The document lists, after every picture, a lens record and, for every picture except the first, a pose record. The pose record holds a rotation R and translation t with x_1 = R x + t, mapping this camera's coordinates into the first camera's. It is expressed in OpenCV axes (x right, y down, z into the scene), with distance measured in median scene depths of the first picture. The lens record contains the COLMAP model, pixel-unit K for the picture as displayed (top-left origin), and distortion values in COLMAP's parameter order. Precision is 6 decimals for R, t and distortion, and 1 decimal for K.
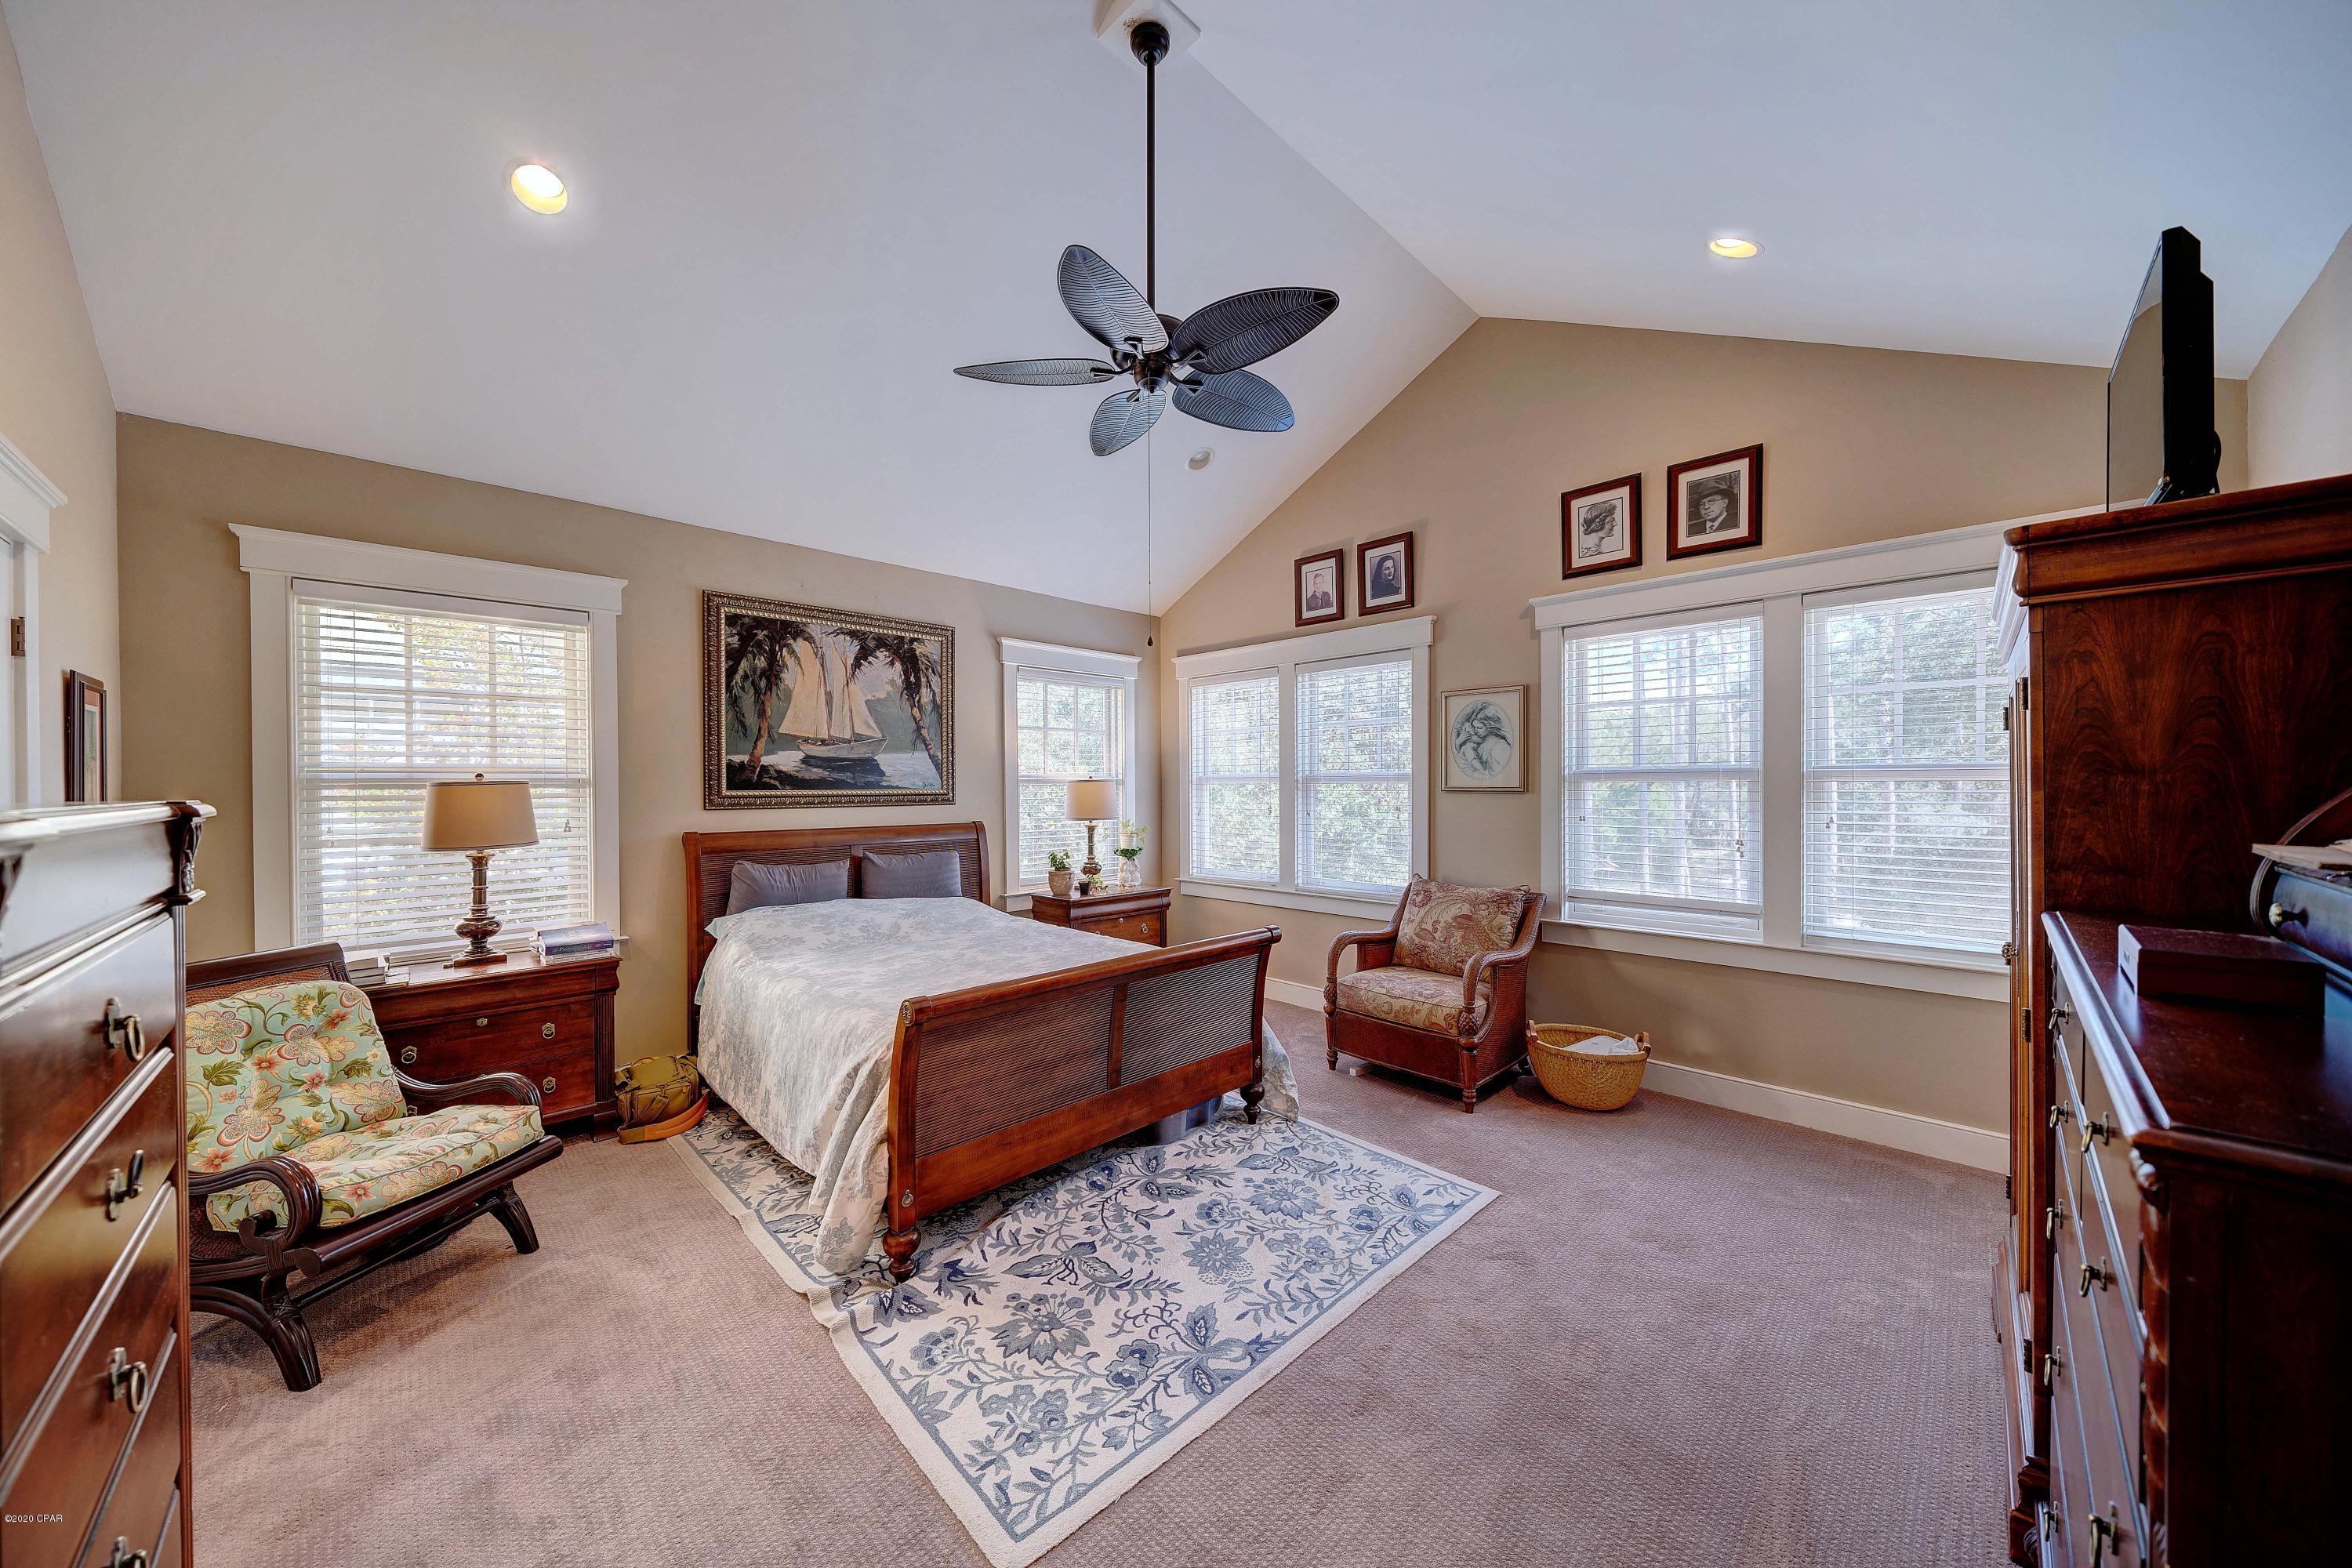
lens RADIAL K [[811.4, 0, 1145.6], [0, 811.4, 793.8], [0, 0, 1]] dist [-0.000002, -0.000061]
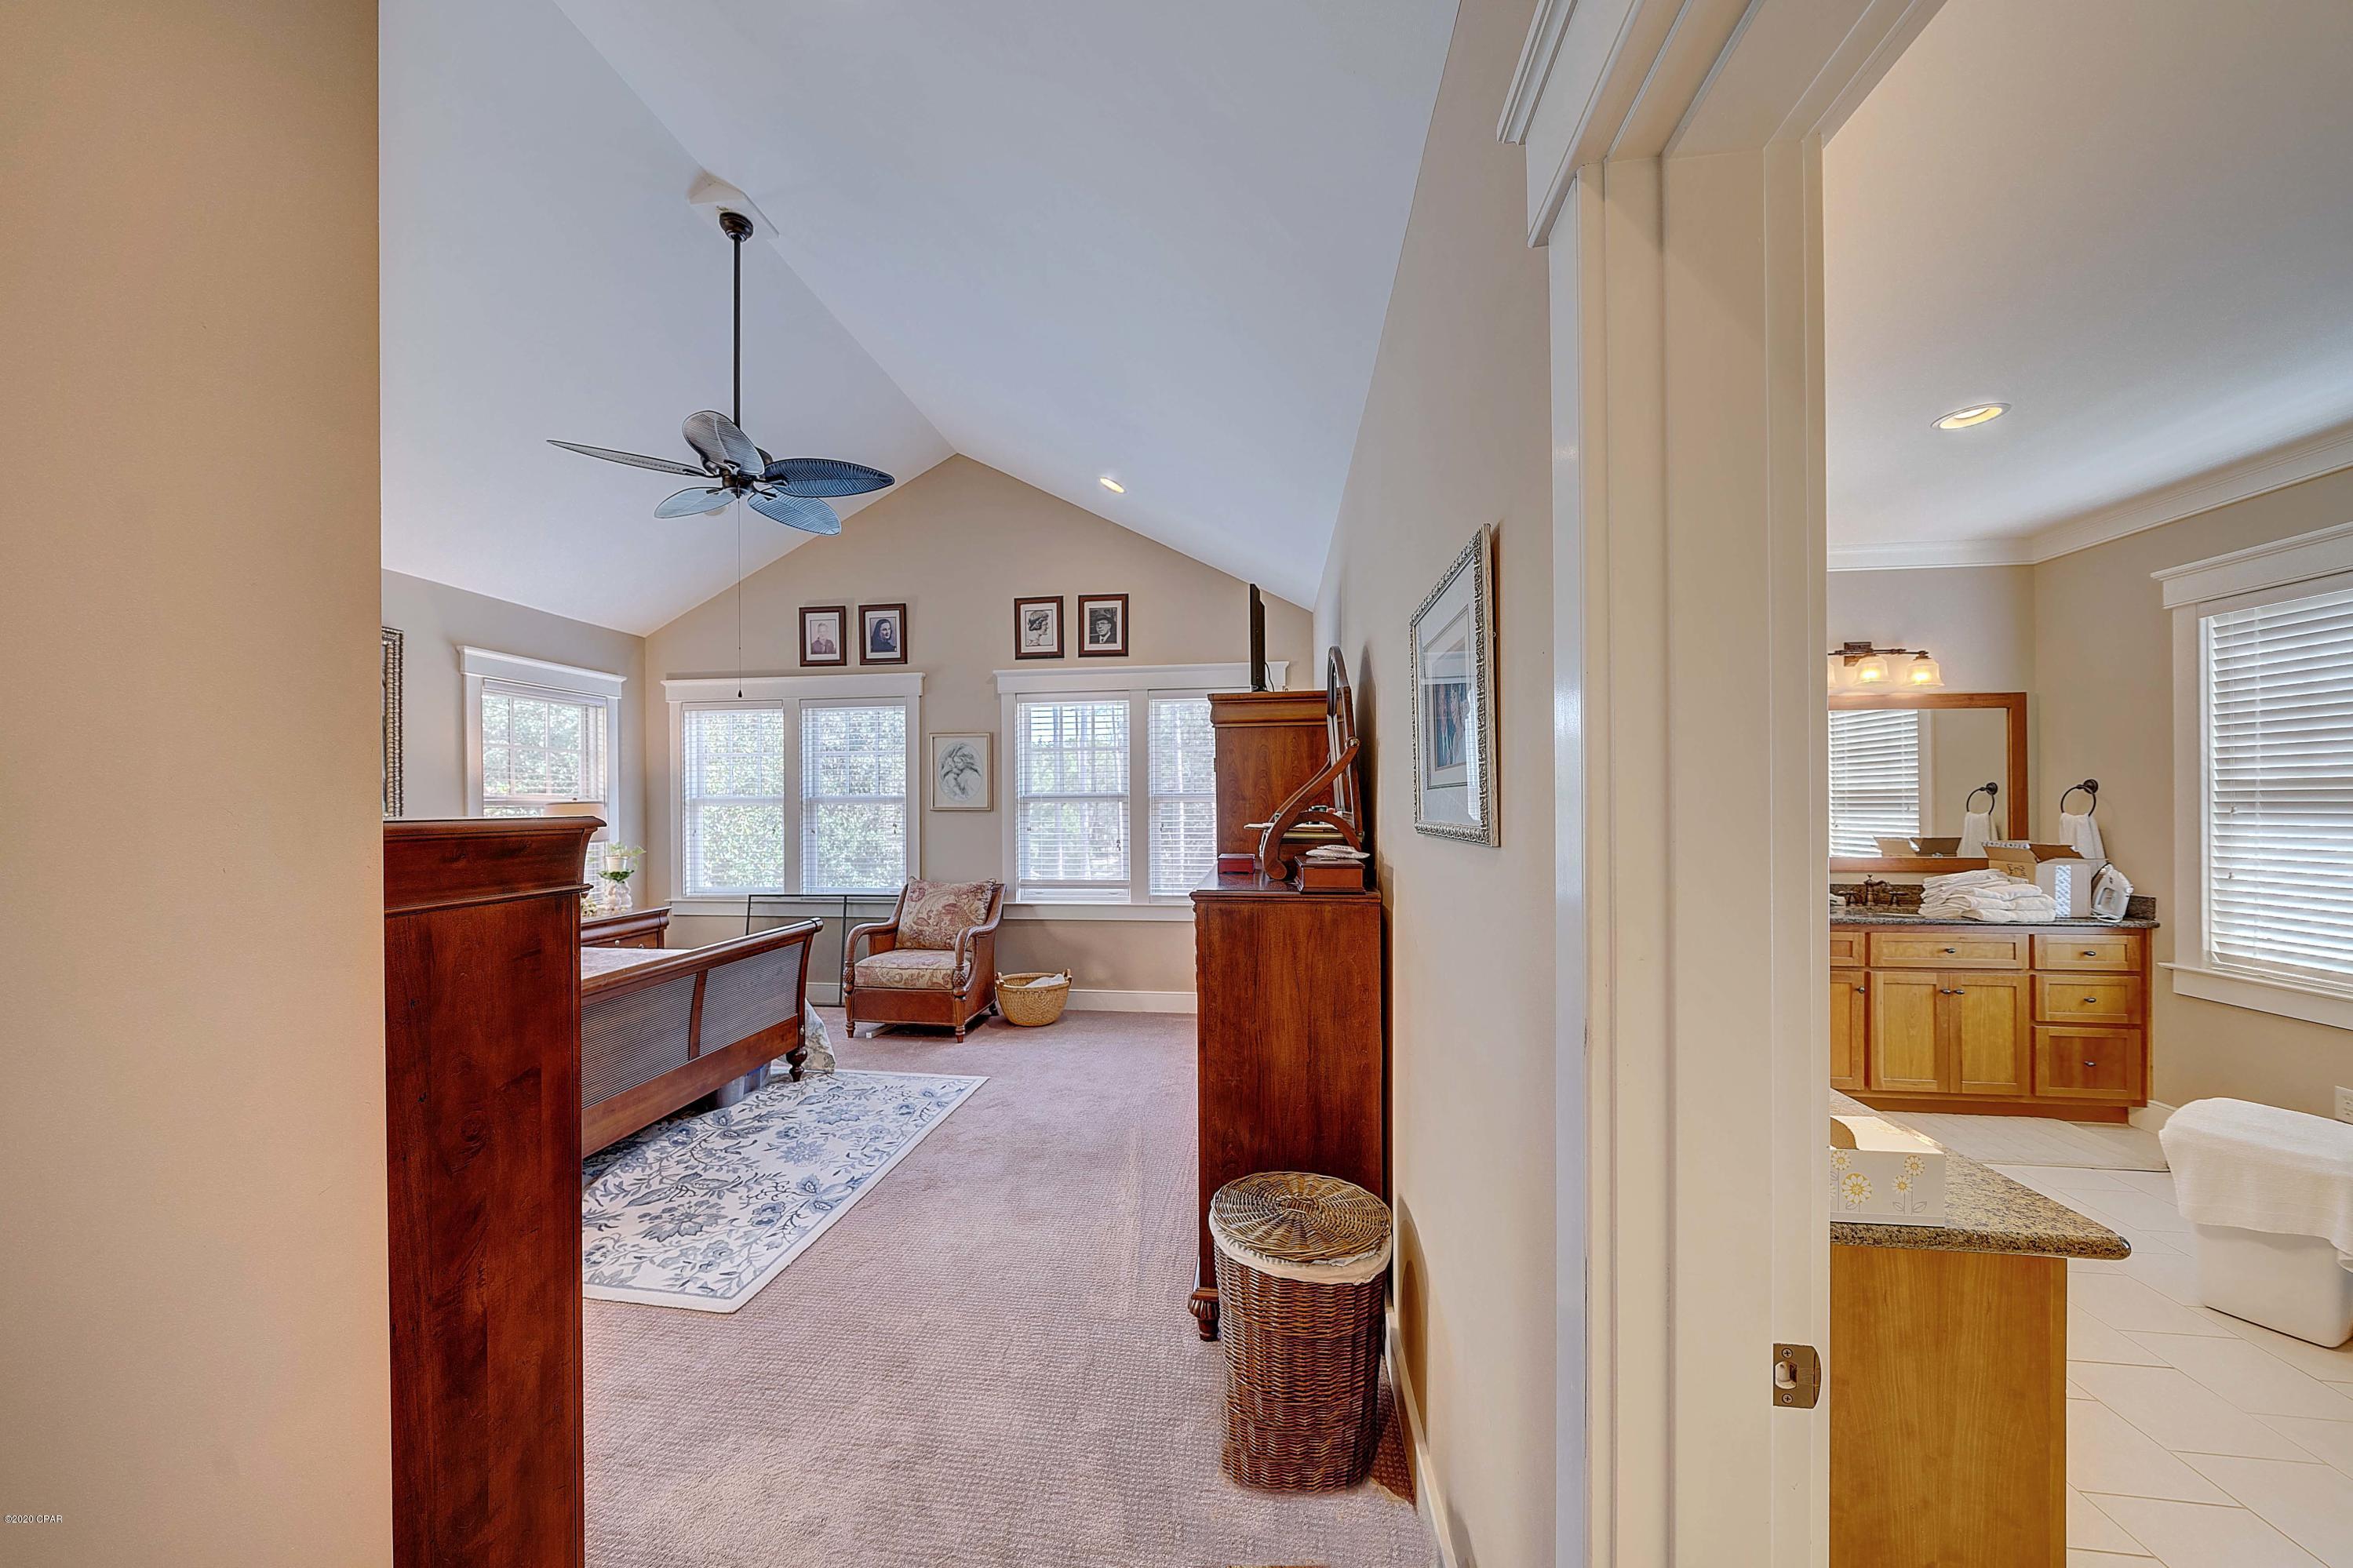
lens RADIAL K [[831.3, 0, 1176.5], [0, 831.3, 784.0], [0, 0, 1]] dist [-0.001458, -0.000285]
pose [[0.768943, 0.014567, 0.639151, -0.208456], [0.009786, 0.999355, -0.034549, 0.004501], [-0.639242, 0.032821, 0.768305, -0.306893]]
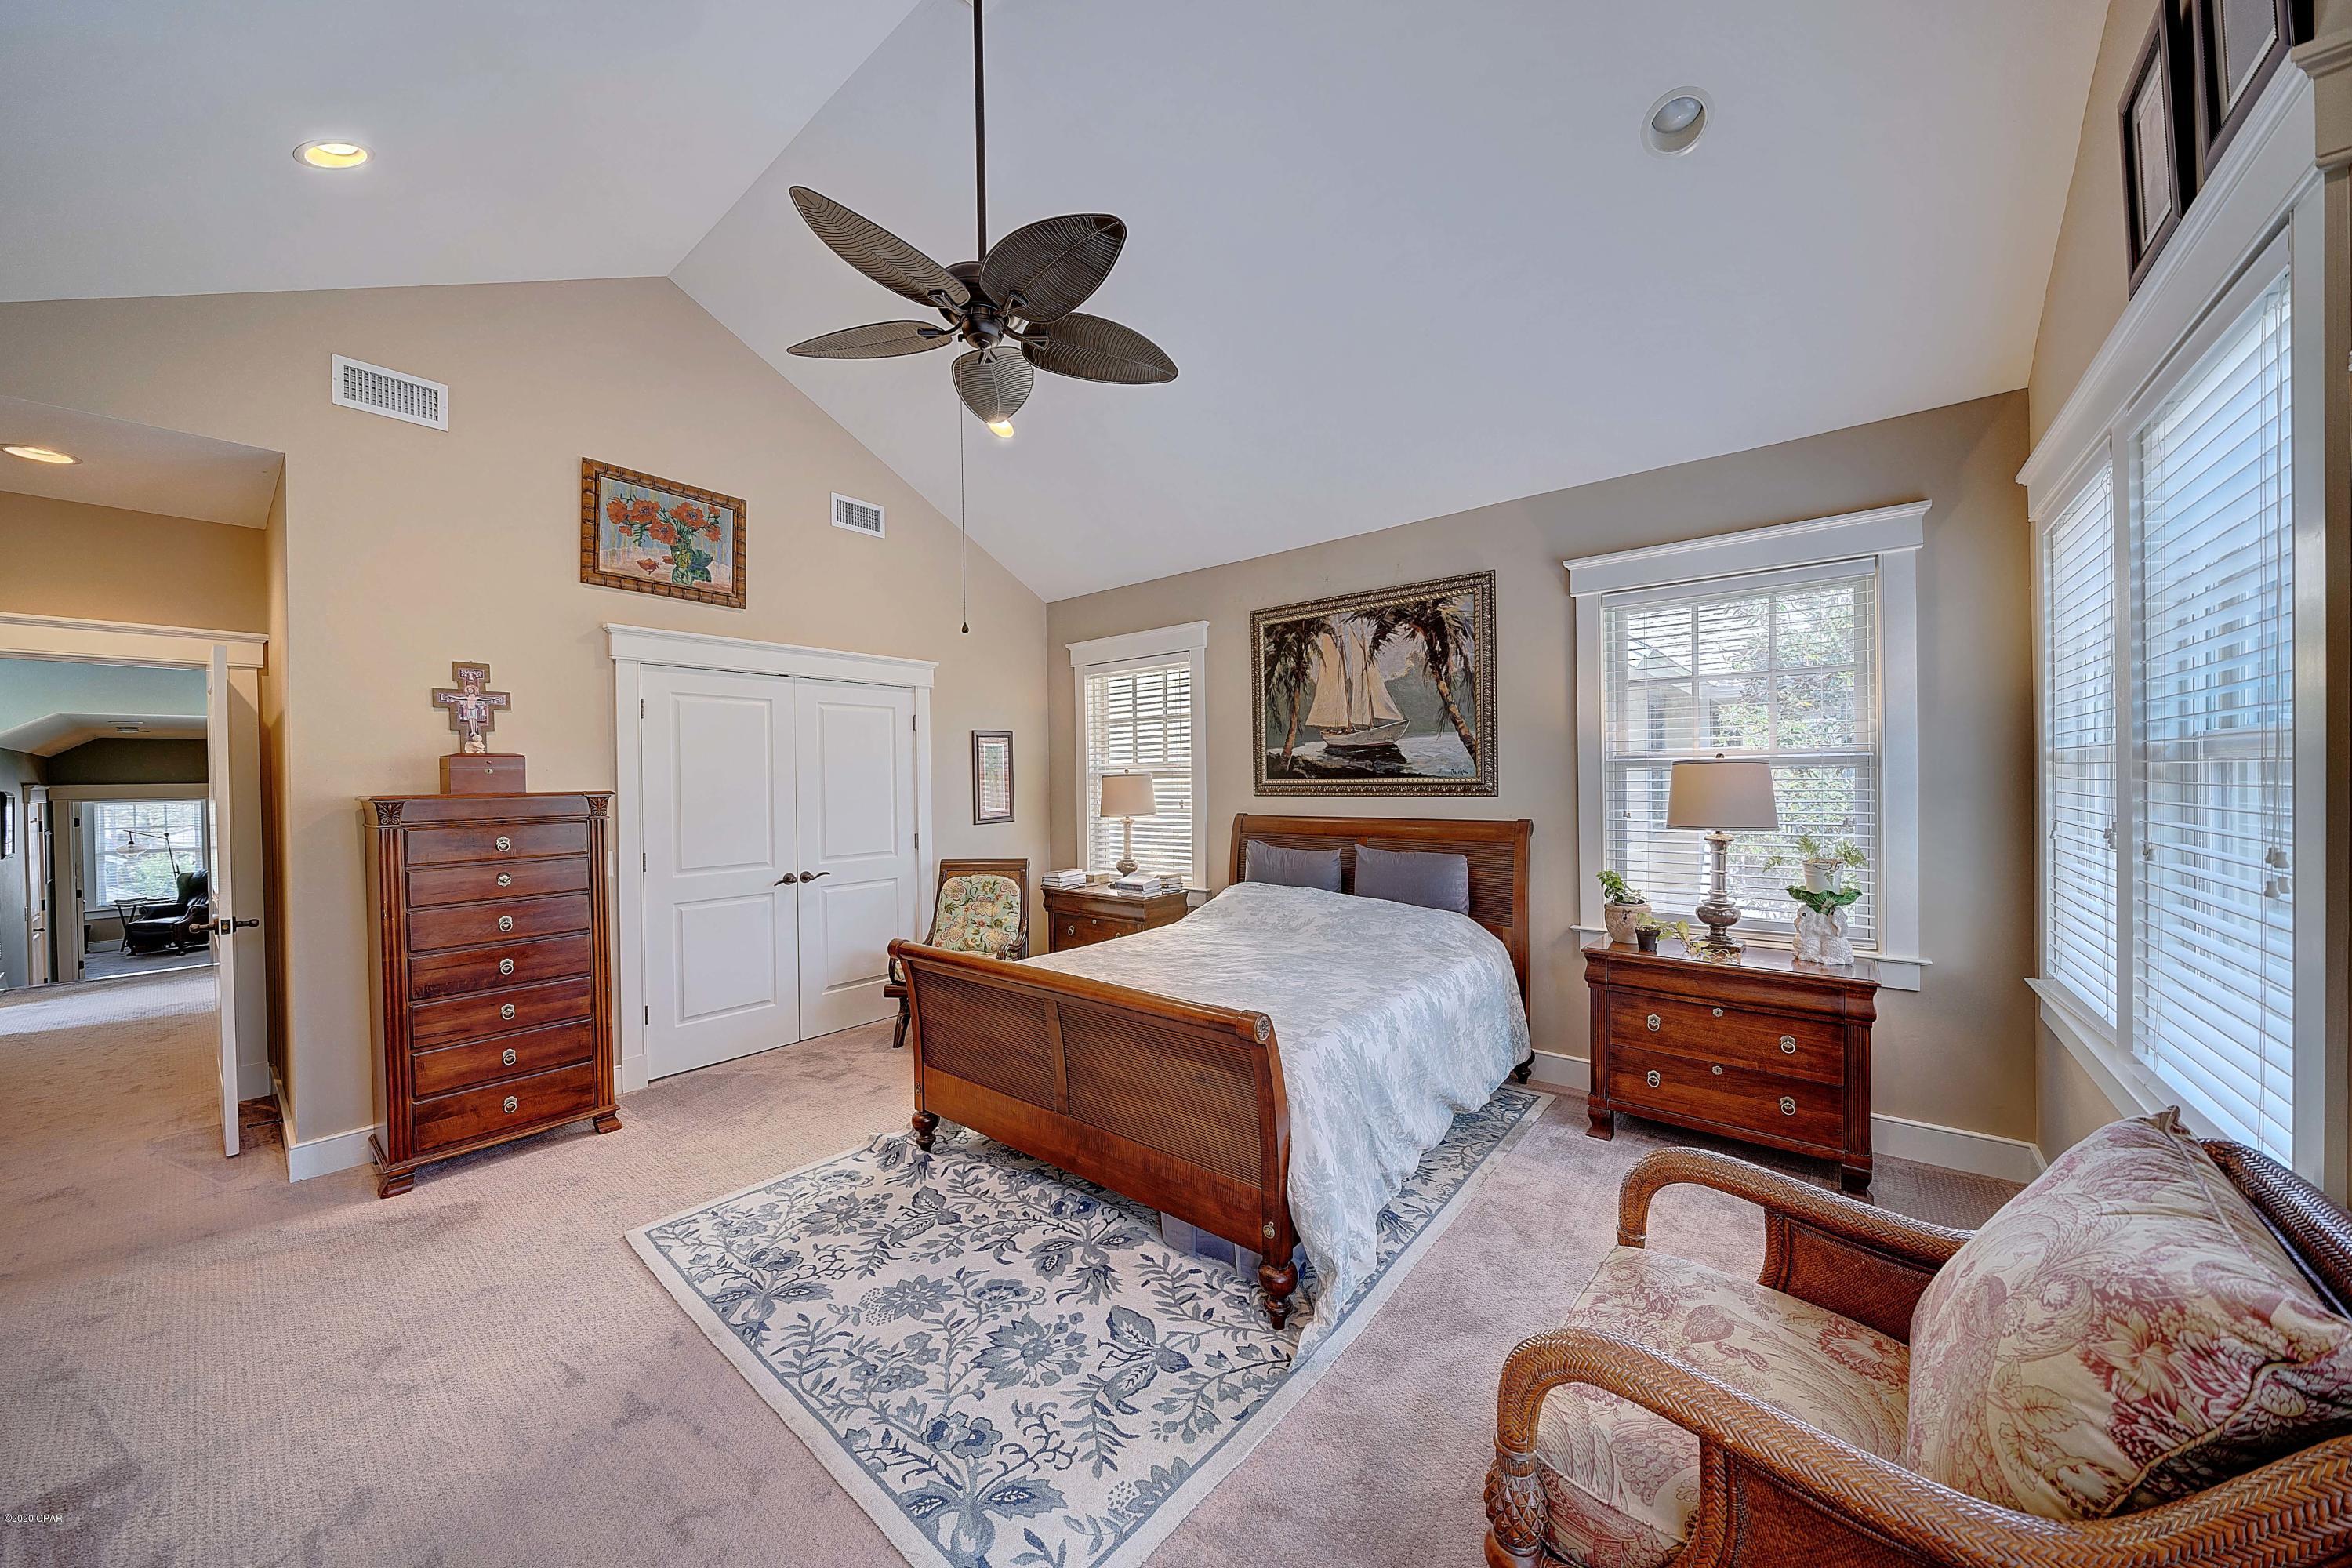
lens RADIAL K [[831.1, 0, 1176.0], [0, 831.1, 784.0], [0, 0, 1]] dist [-0.001458, -0.000285]
pose [[0.103131, 0.006991, -0.994643, 0.653731], [0.001702, 0.999973, 0.007205, -0.006521], [0.994666, -0.002436, 0.103117, 0.756464]]
